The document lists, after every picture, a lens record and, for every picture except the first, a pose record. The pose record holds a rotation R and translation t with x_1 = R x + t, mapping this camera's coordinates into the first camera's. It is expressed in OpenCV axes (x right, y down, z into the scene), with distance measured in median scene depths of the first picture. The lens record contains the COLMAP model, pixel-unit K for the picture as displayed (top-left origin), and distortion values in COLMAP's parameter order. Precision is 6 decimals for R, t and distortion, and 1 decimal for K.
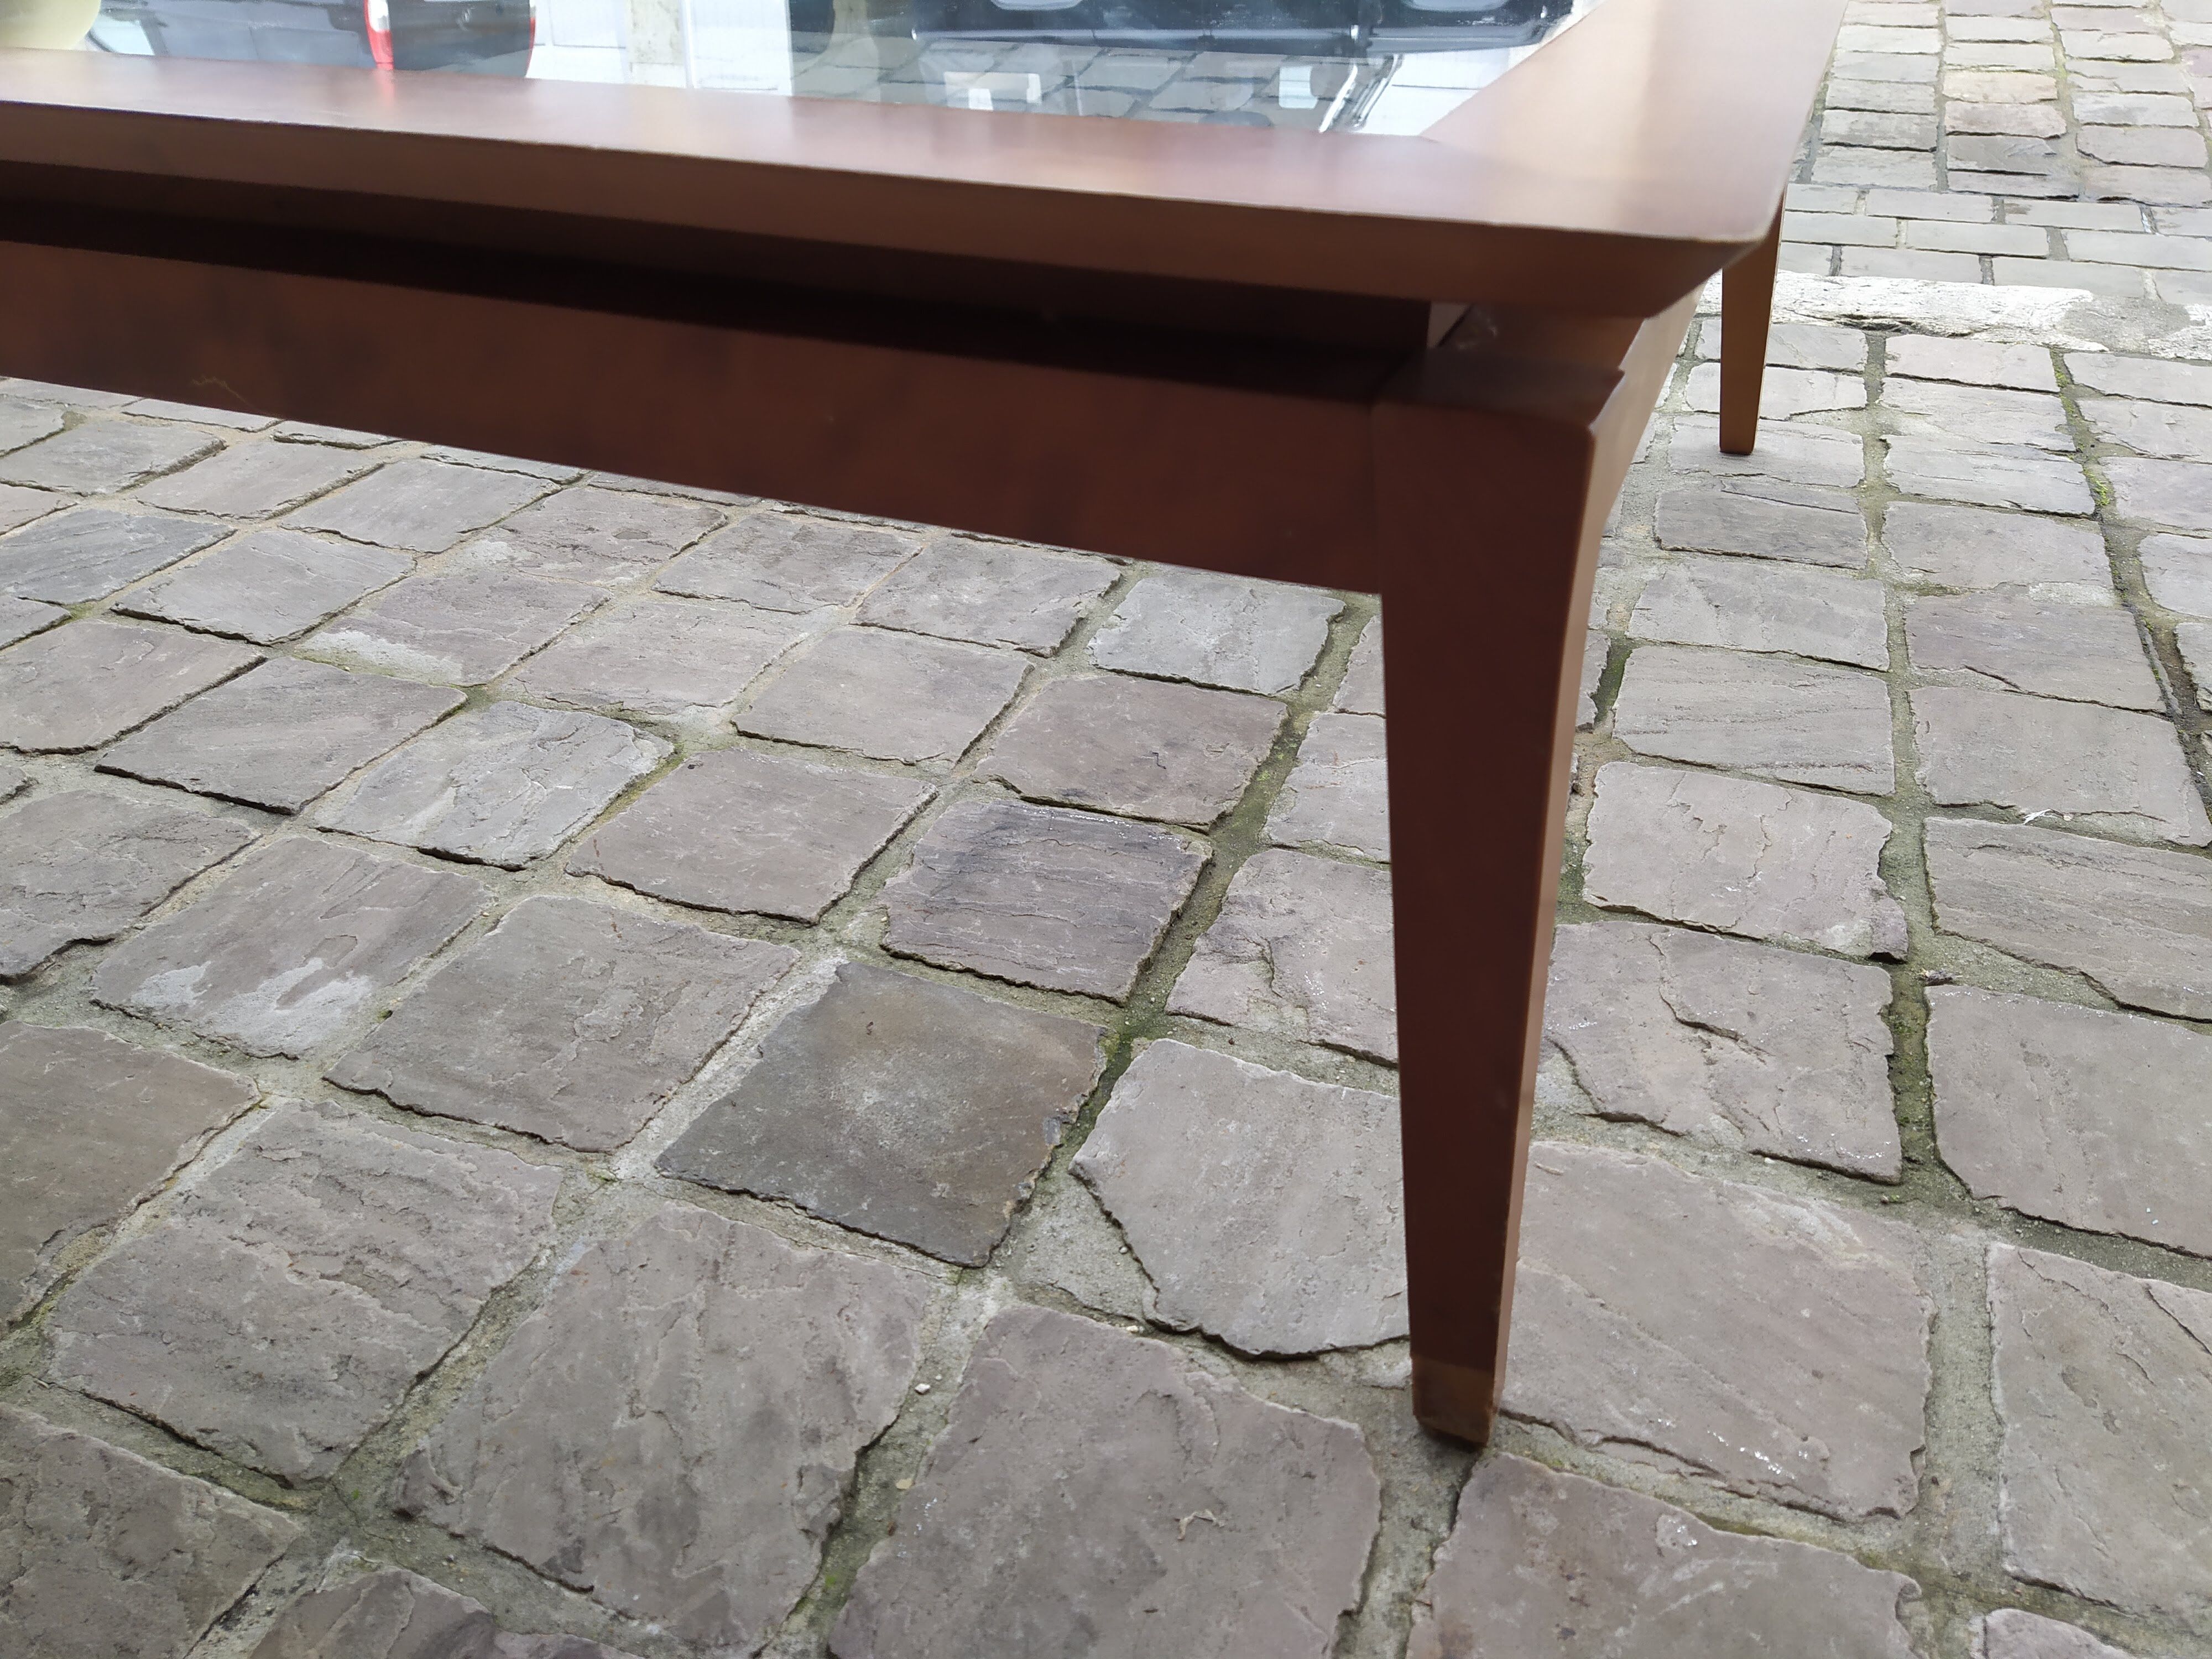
lens RADIAL K [[1633.0, 0, 1098.5], [0, 1633.0, 827.0], [0, 0, 1]] dist [0.111098, -0.166049]
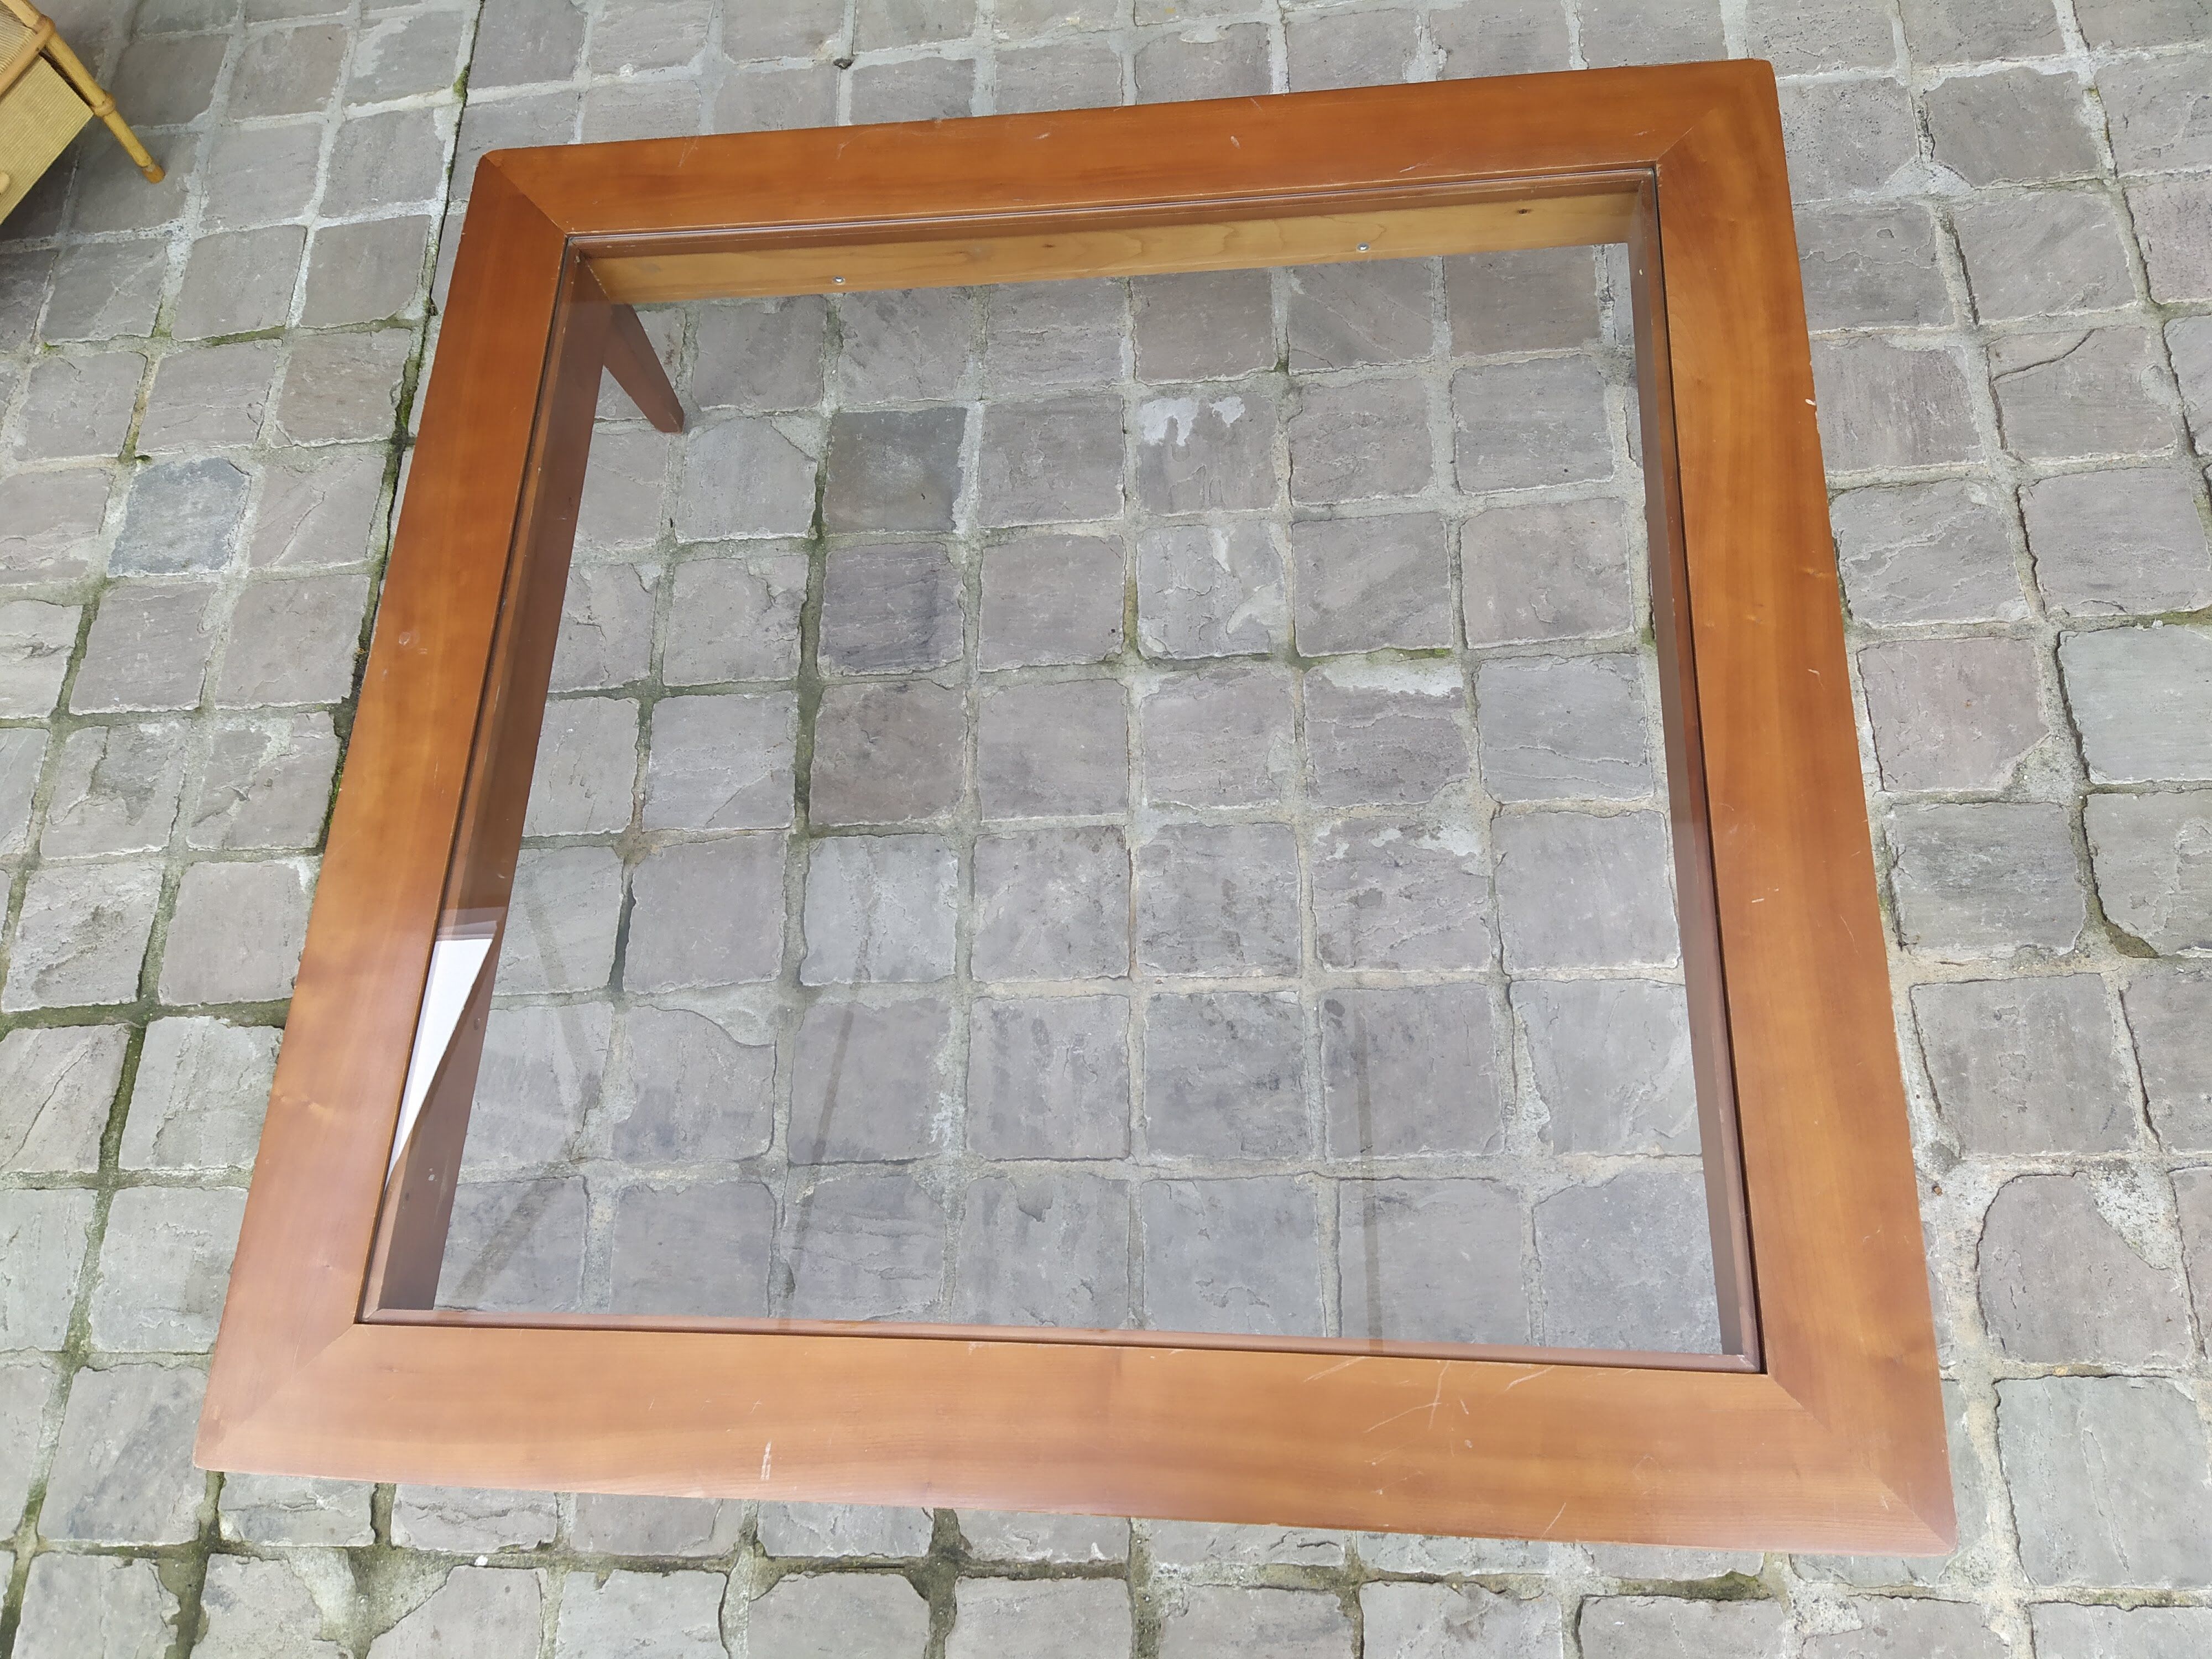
lens RADIAL K [[1633.0, 0, 1098.5], [0, 1633.0, 827.0], [0, 0, 1]] dist [0.111098, -0.166049]
pose [[-0.927396, 0.374037, 0.005690, -0.150670], [-0.058080, -0.158998, 0.985569, -1.640580], [0.369544, 0.913682, 0.169179, 0.818211]]
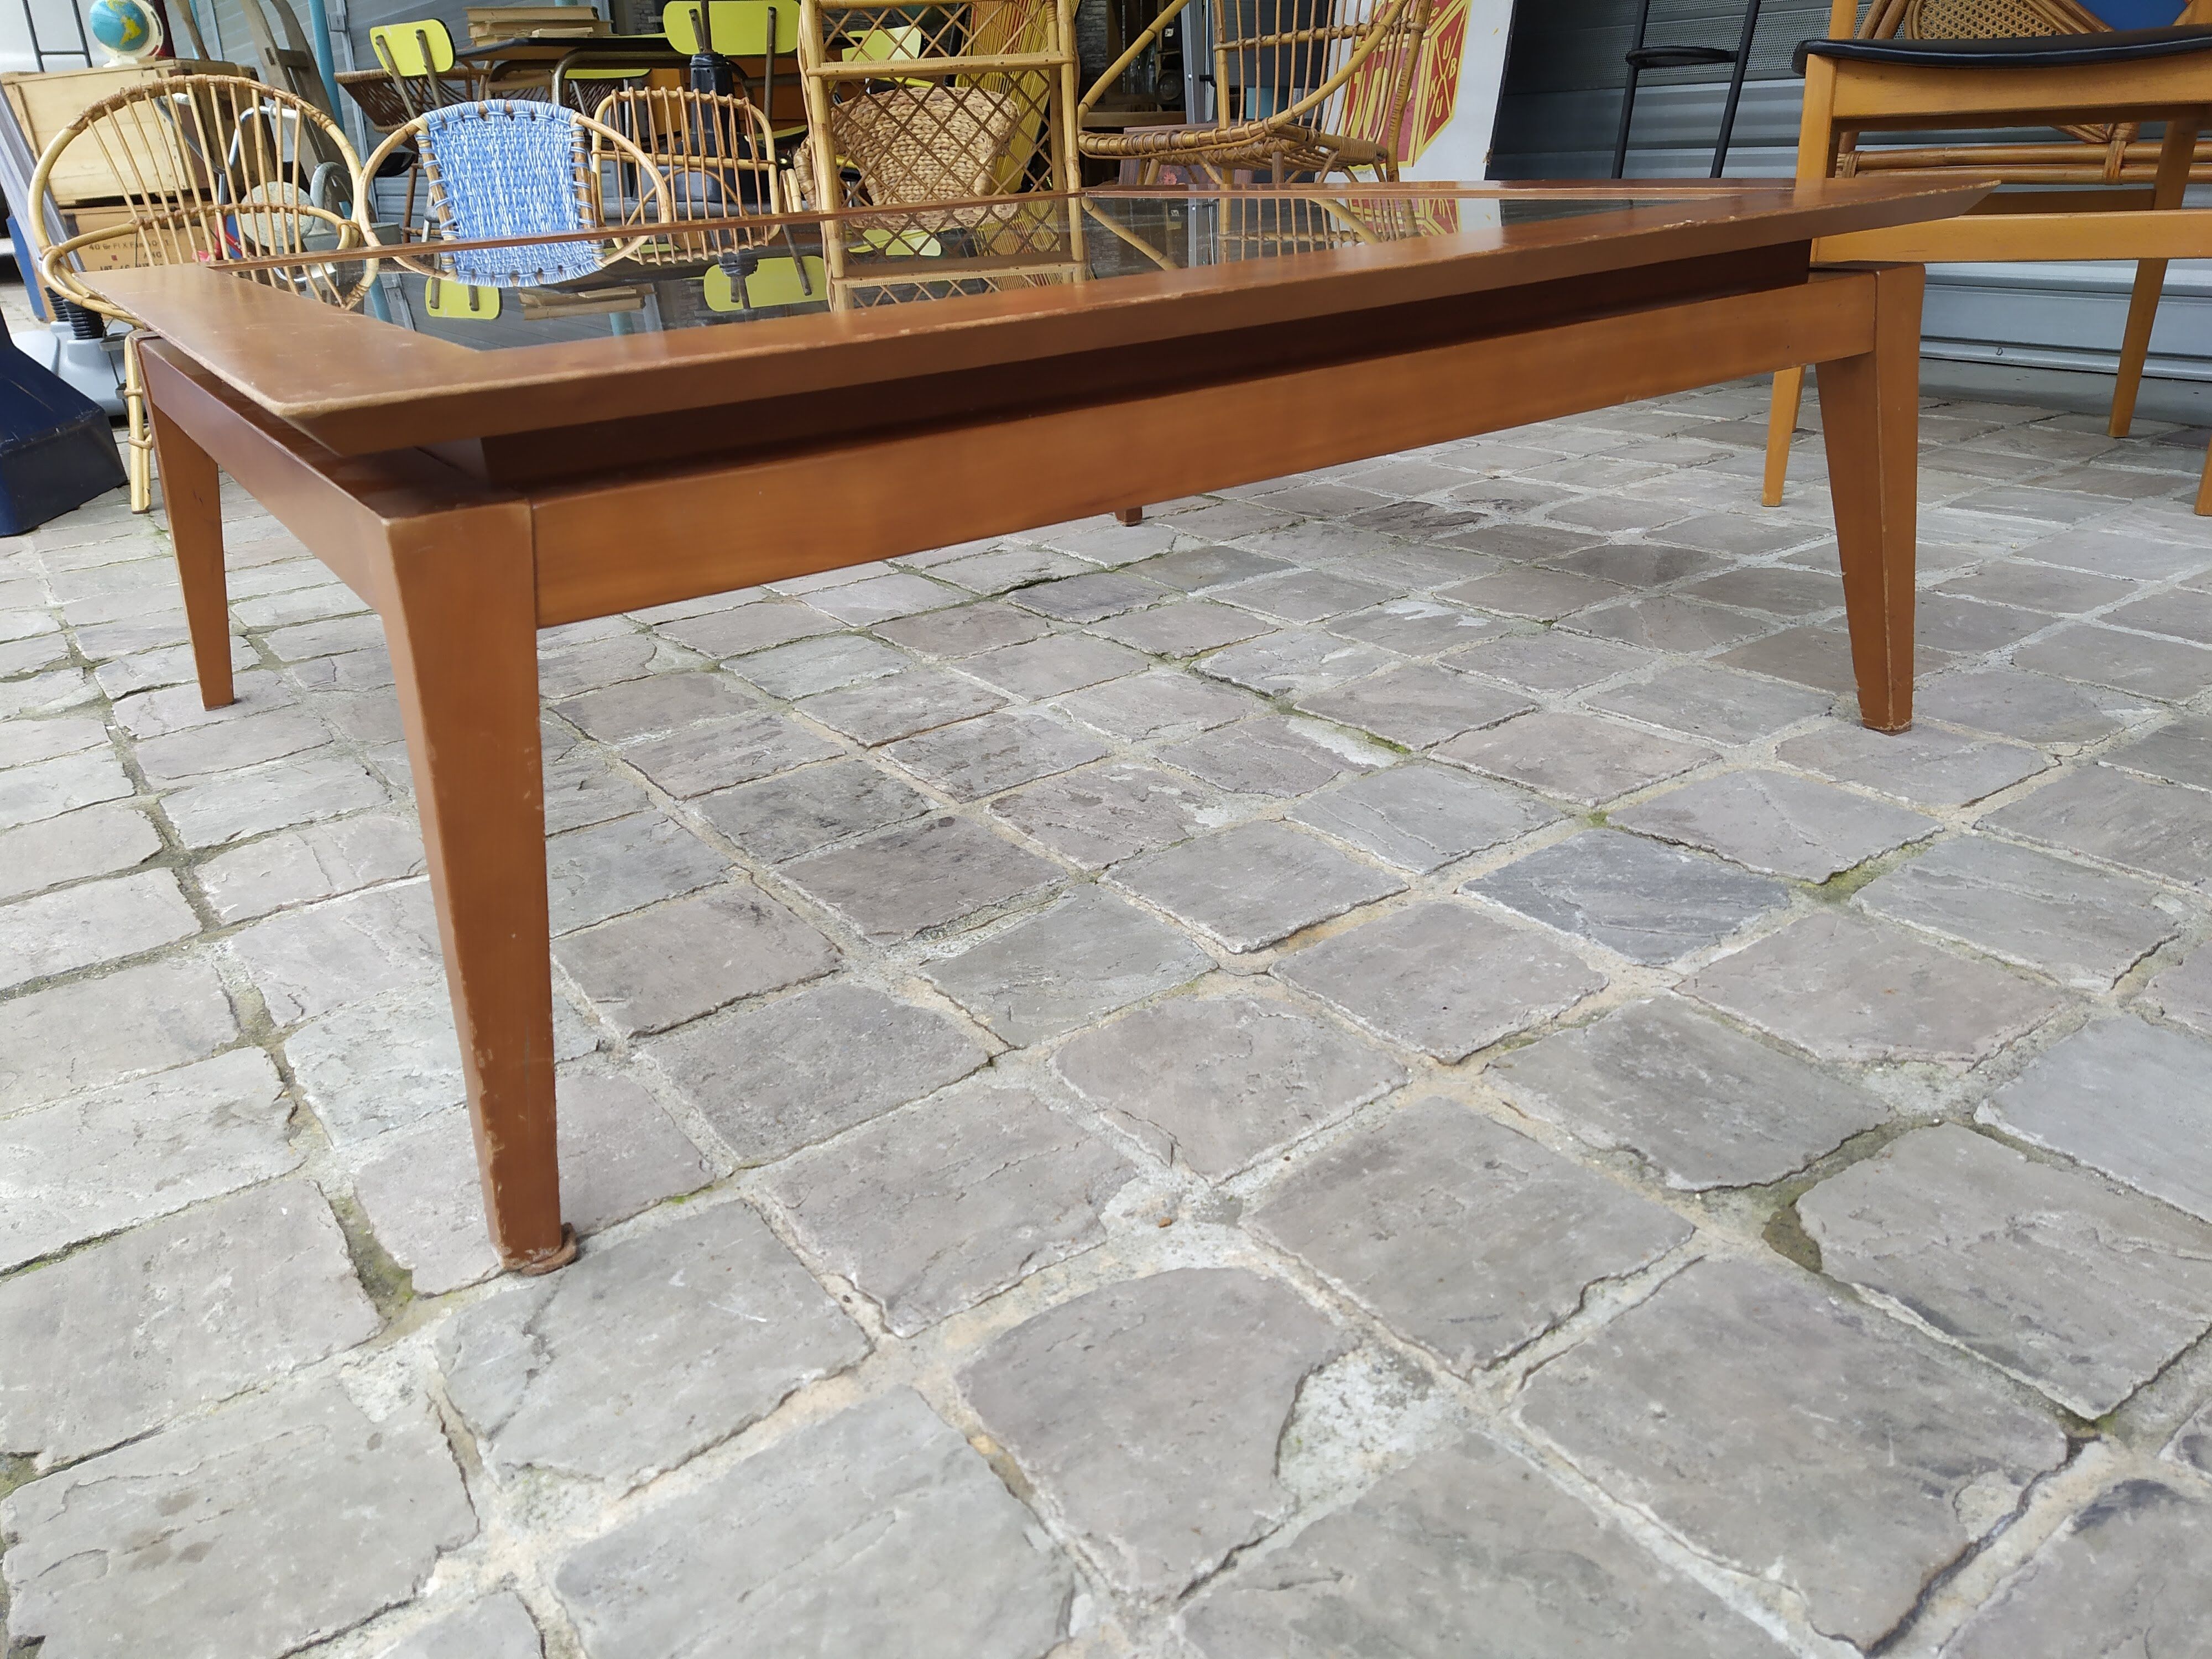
lens RADIAL K [[1633.0, 0, 1098.5], [0, 1633.0, 827.0], [0, 0, 1]] dist [0.111098, -0.166049]
pose [[-0.829389, -0.168577, 0.532631, -0.996705], [0.349279, 0.587626, 0.729863, -1.080642], [-0.436026, 0.791377, -0.428490, 1.744553]]
